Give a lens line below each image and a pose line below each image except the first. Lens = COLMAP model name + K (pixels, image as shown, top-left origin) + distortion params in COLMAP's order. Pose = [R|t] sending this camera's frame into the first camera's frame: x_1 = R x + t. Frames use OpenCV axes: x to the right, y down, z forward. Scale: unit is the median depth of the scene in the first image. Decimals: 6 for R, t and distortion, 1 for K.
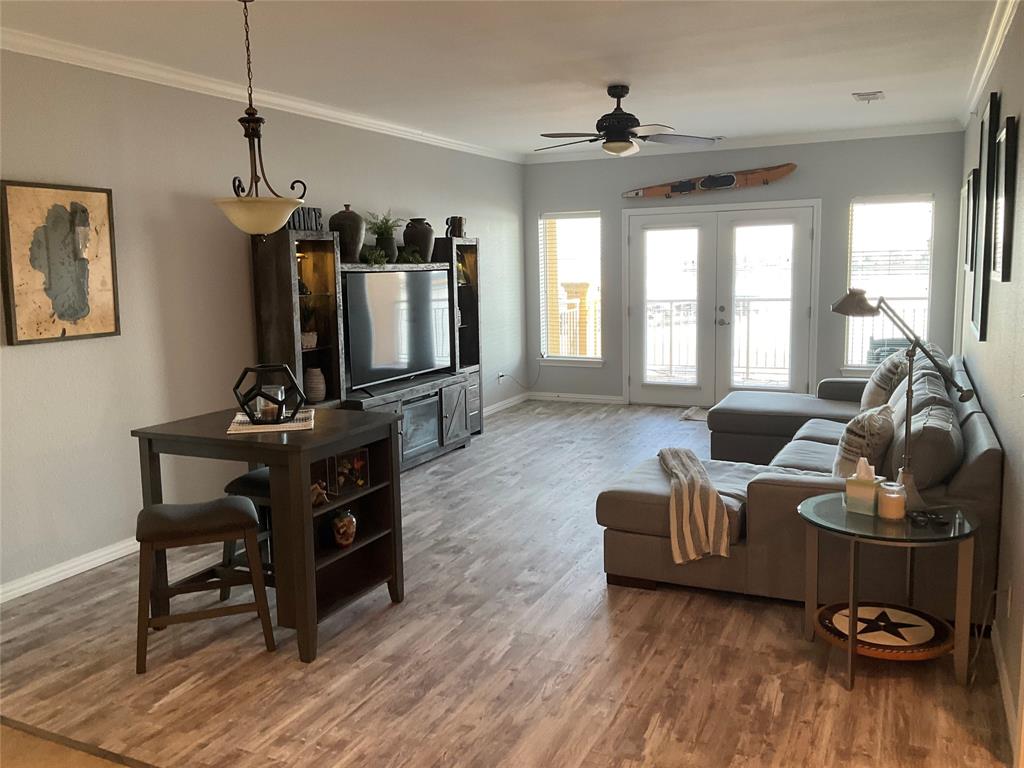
lens RADIAL K [[849.0, 0, 512.0], [0, 849.0, 384.0], [0, 0, 1]] dist [0.010876, 0.001328]
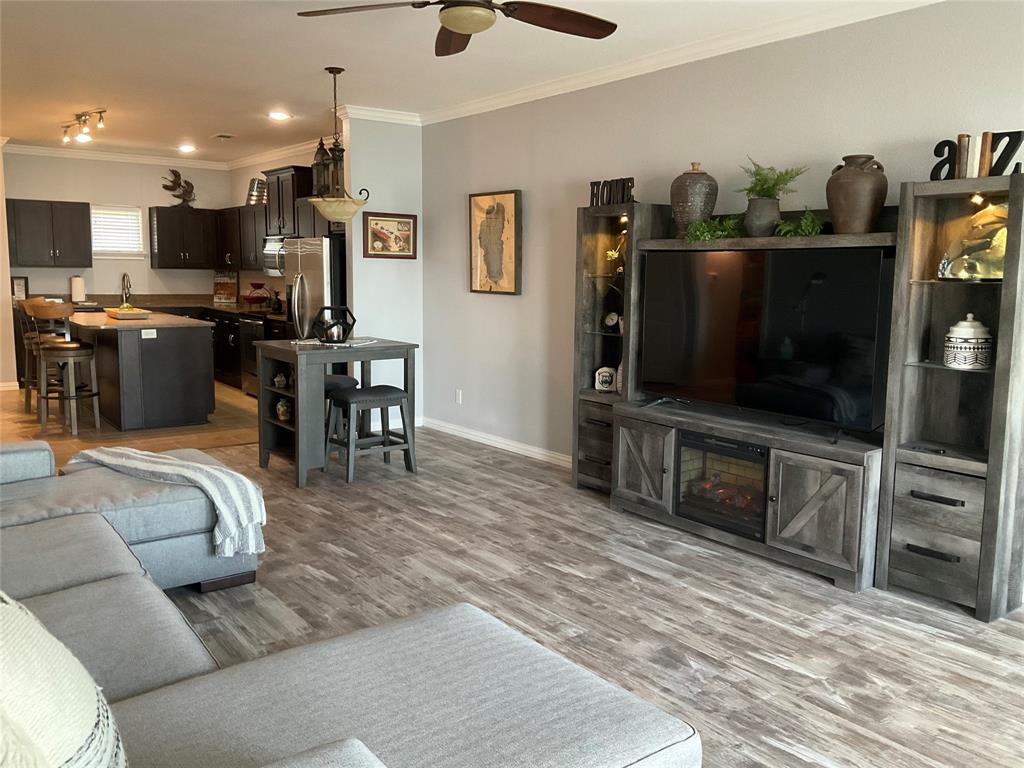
lens RADIAL K [[849.0, 0, 512.0], [0, 849.0, 384.0], [0, 0, 1]] dist [0.010876, 0.001328]
pose [[-0.475282, 0.127407, -0.870560, 0.780505], [-0.128317, 0.968843, 0.211846, -0.212874], [0.870426, 0.212394, -0.444125, 1.666892]]
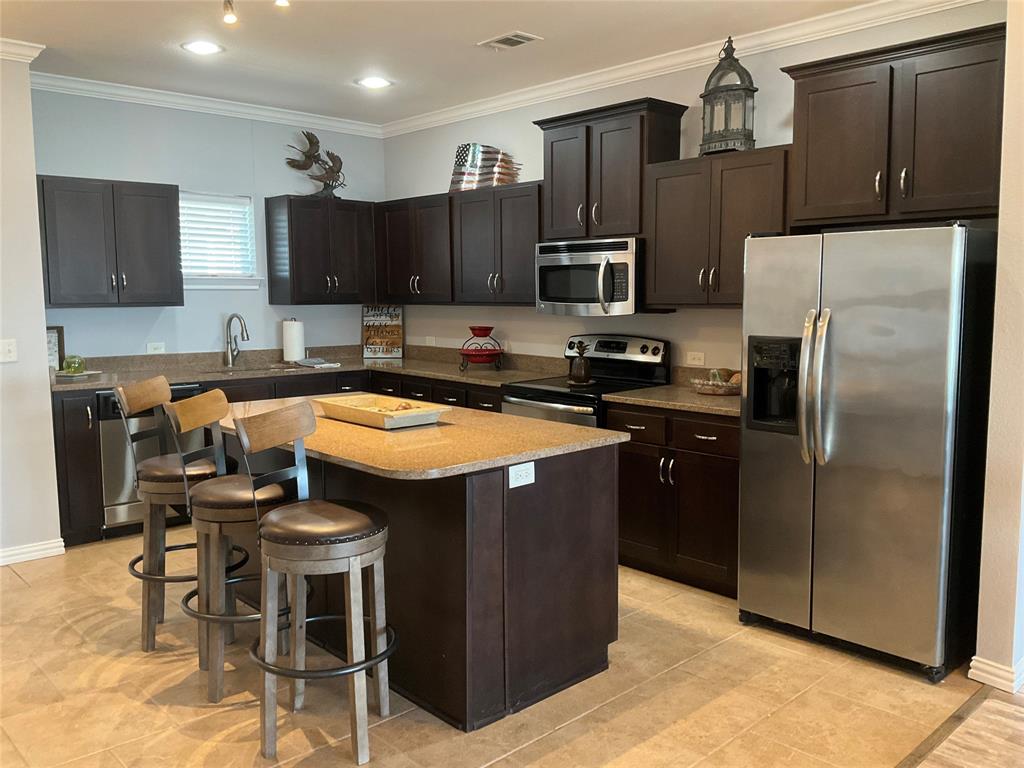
lens RADIAL K [[827.1, 0, 512.0], [0, 827.1, 384.0], [0, 0, 1]] dist [0.010159, 0.001620]
pose [[-0.365397, 0.121232, -0.922924, 0.385623], [-0.117998, 0.977452, 0.175112, -0.089582], [0.923343, 0.172889, -0.342852, 0.804409]]
